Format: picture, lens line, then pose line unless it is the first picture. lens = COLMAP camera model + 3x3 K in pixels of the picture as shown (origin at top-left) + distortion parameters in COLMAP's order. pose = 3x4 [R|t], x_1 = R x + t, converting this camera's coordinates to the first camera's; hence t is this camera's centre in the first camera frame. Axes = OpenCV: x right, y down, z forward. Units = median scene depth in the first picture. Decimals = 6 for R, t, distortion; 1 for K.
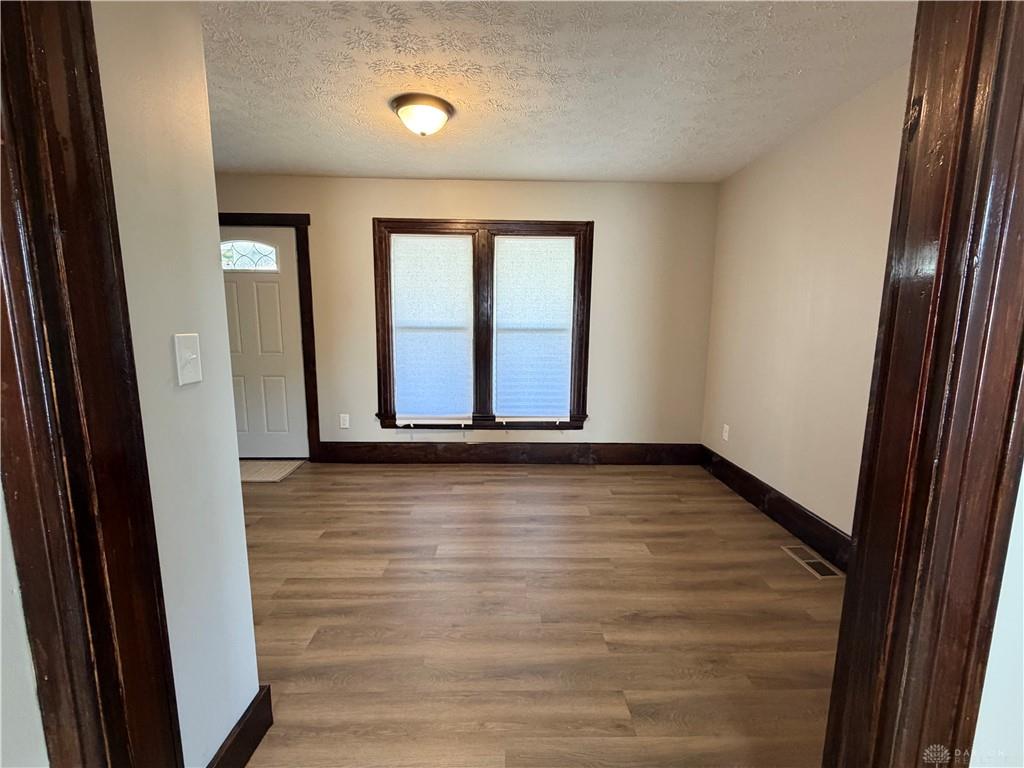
lens RADIAL K [[449.9, 0, 510.4], [0, 449.9, 387.8], [0, 0, 1]] dist [-0.000560, -0.000021]
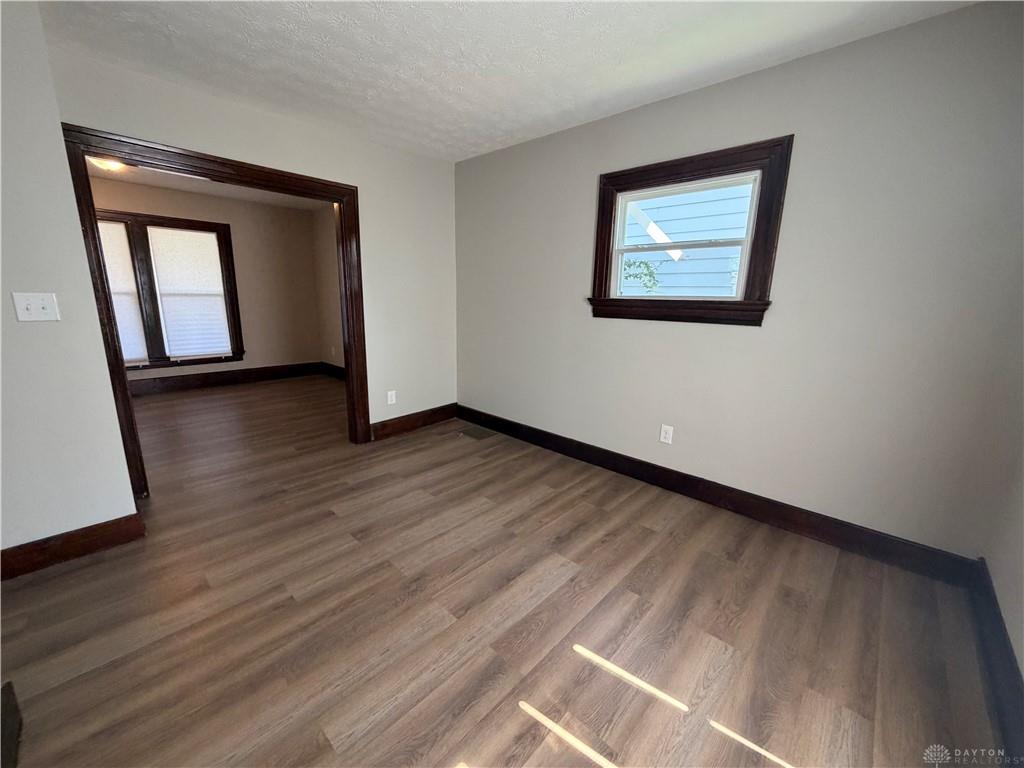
lens RADIAL K [[408.0, 0, 509.9], [0, 408.0, 384.6], [0, 0, 1]] dist [0.000620, 0.000057]
pose [[0.691428, -0.150379, 0.706621, -0.224854], [0.090630, 0.988424, 0.121670, 0.093496], [-0.716738, -0.020085, 0.697053, -0.692686]]
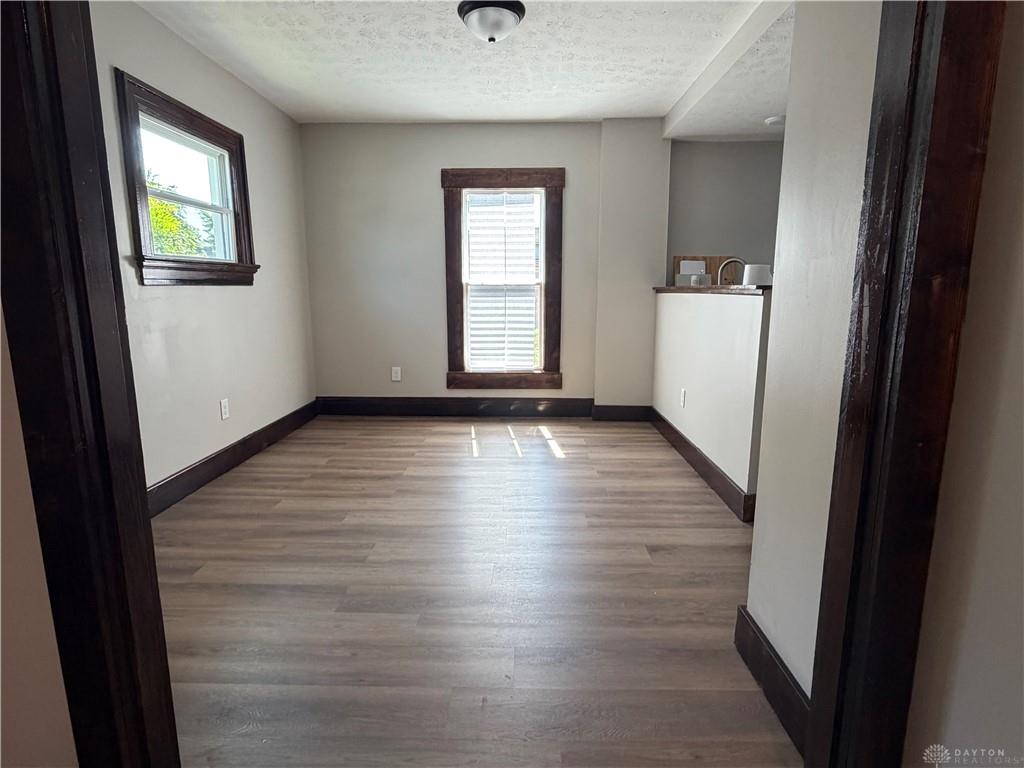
lens RADIAL K [[551.4, 0, 512.0], [0, 551.4, 384.0], [0, 0, 1]] dist [0.002334, 0.000384]
pose [[-0.999159, -0.017278, 0.037193, -0.029422], [-0.004929, 0.950940, 0.309337, -0.026504], [-0.040713, 0.308893, -0.950225, 0.450347]]
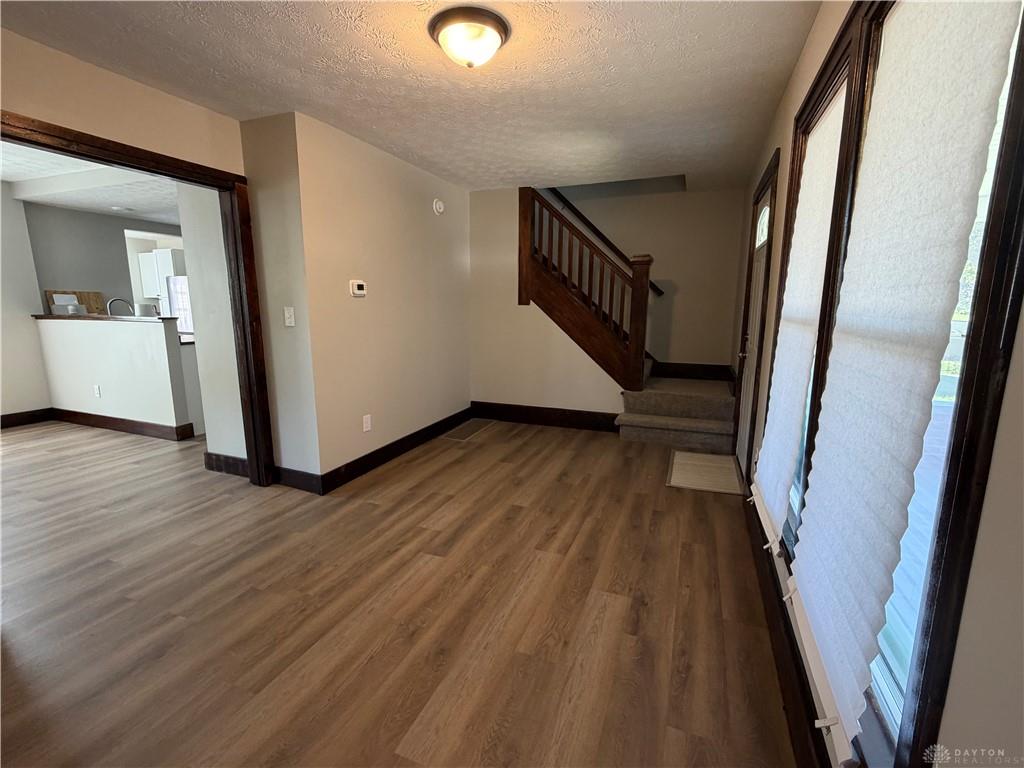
lens RADIAL K [[449.9, 0, 510.4], [0, 449.9, 387.8], [0, 0, 1]] dist [-0.000560, -0.000021]
pose [[-0.385975, 0.154096, -0.909548, 0.370315], [-0.141157, 0.964474, 0.223303, -0.129020], [0.911646, 0.214578, -0.350511, 0.926626]]
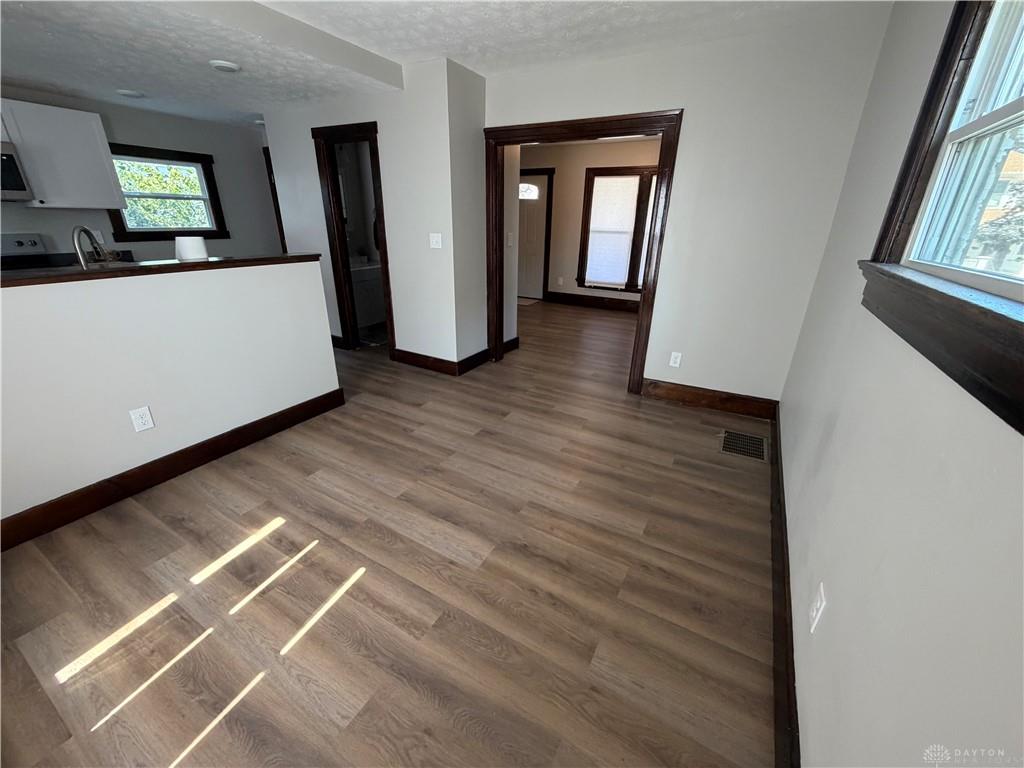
lens RADIAL K [[408.0, 0, 509.9], [0, 408.0, 384.6], [0, 0, 1]] dist [0.000620, 0.000057]
pose [[0.859082, 0.198671, -0.471708, 0.389576], [-0.083365, 0.963600, 0.254017, 0.077561], [0.505004, -0.178897, 0.844374, -0.728093]]
